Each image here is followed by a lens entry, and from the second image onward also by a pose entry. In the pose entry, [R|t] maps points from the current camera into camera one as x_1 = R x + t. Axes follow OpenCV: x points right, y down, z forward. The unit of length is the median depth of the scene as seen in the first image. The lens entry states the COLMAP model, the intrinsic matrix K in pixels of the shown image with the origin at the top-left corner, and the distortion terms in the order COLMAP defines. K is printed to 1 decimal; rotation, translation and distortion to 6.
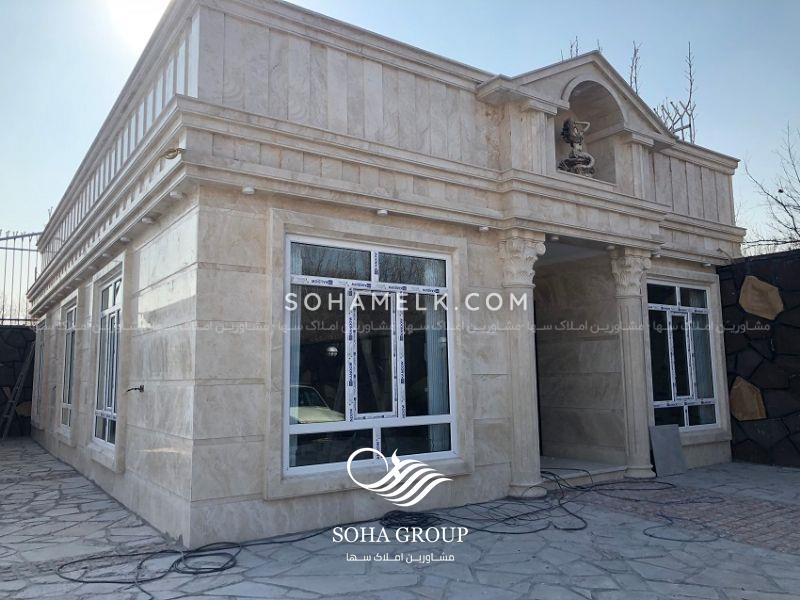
lens RADIAL K [[649.4, 0, 400.0], [0, 649.4, 300.0], [0, 0, 1]] dist [0.020222, -0.015720]
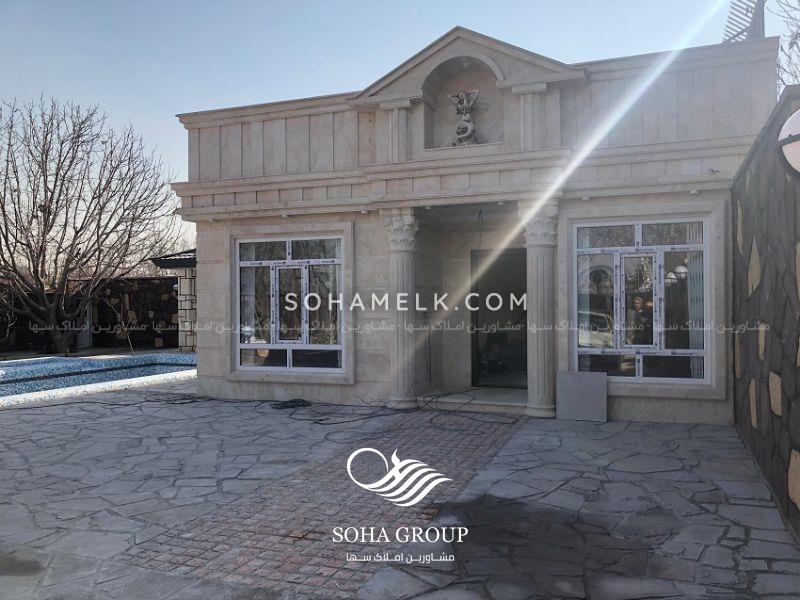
lens RADIAL K [[671.1, 0, 400.5], [0, 671.1, 302.5], [0, 0, 1]] dist [0.037470, -0.003529]
pose [[0.556962, 0.015971, -0.830385, 1.383786], [0.100332, 0.991199, 0.086360, -0.036689], [0.824456, -0.131413, 0.550458, 0.273789]]
